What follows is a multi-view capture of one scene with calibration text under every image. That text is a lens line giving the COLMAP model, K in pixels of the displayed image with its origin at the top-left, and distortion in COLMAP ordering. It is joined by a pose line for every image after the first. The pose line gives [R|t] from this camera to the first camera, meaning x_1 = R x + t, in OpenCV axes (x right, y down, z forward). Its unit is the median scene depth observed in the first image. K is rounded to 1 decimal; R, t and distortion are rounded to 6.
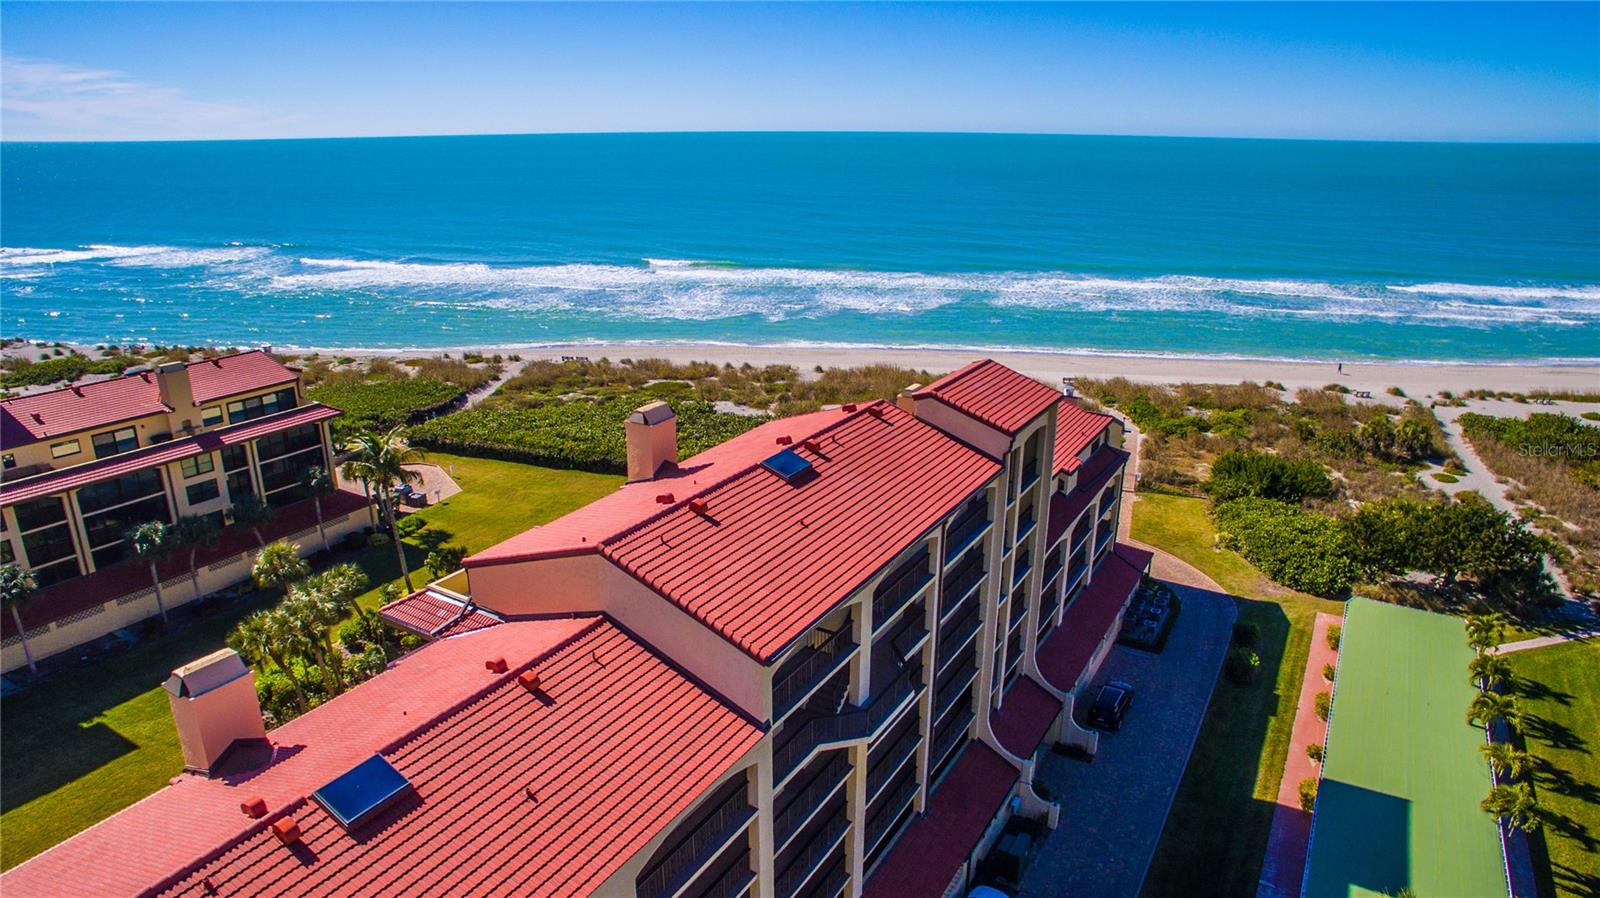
lens RADIAL K [[969.7, 0, 800.0], [0, 969.7, 449.0], [0, 0, 1]] dist [-0.125135, 0.089492]
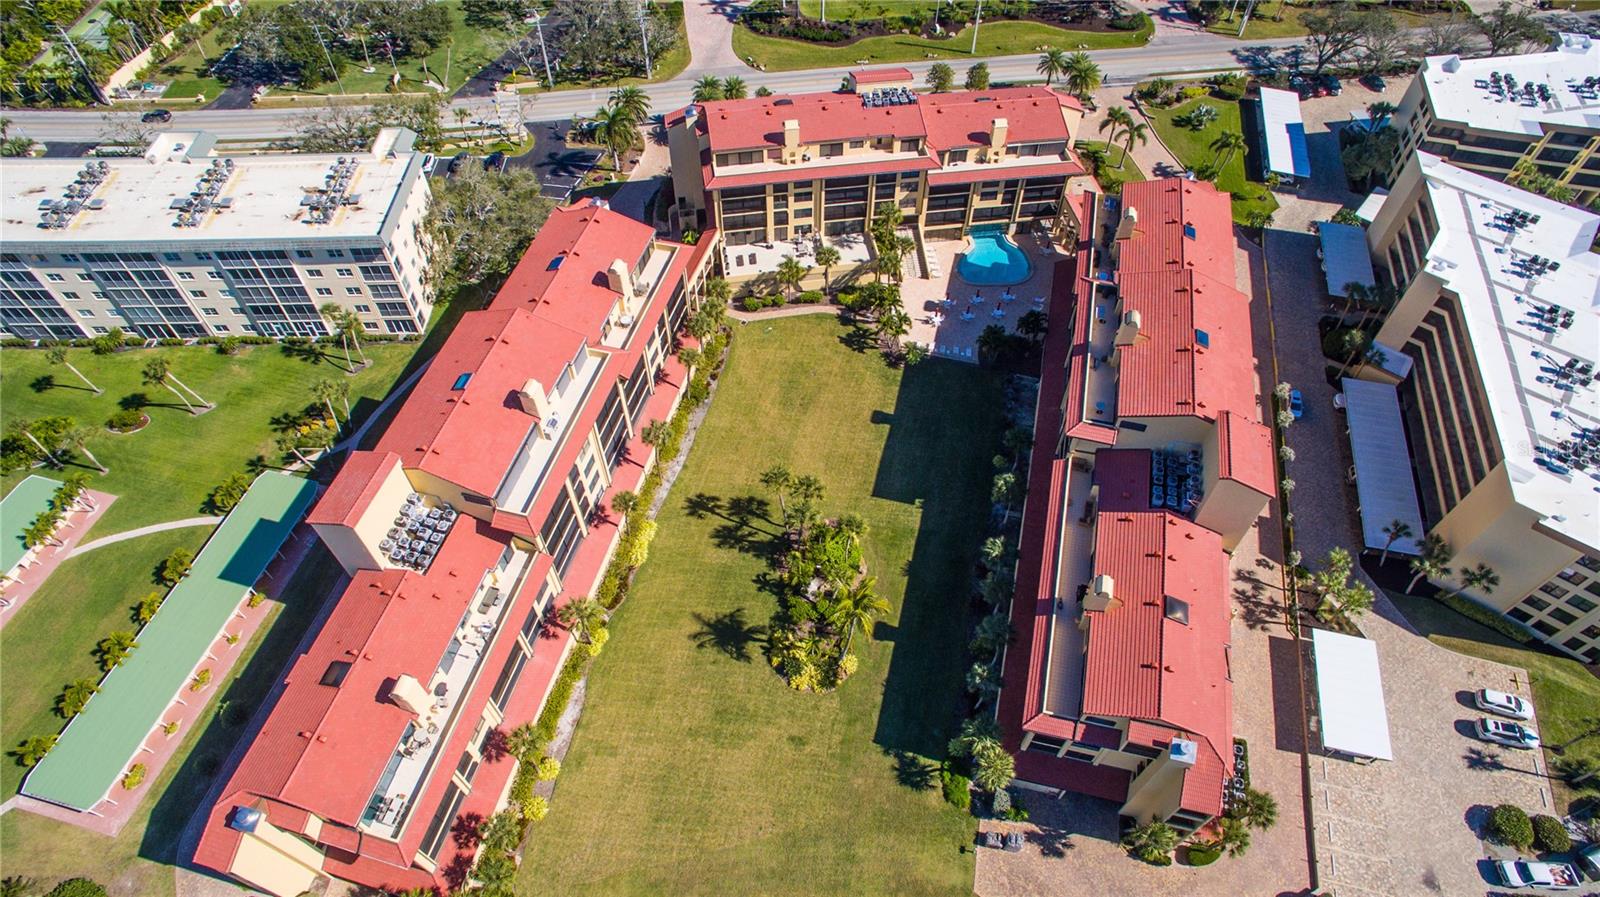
lens RADIAL K [[931.9, 0, 796.3], [0, 931.9, 452.2], [0, 0, 1]] dist [-0.120928, 0.085351]
pose [[-0.957031, 0.229810, -0.176860, -0.132601], [-0.091019, 0.341017, 0.935640, -0.778719], [0.275332, 0.911534, -0.305447, 0.772069]]
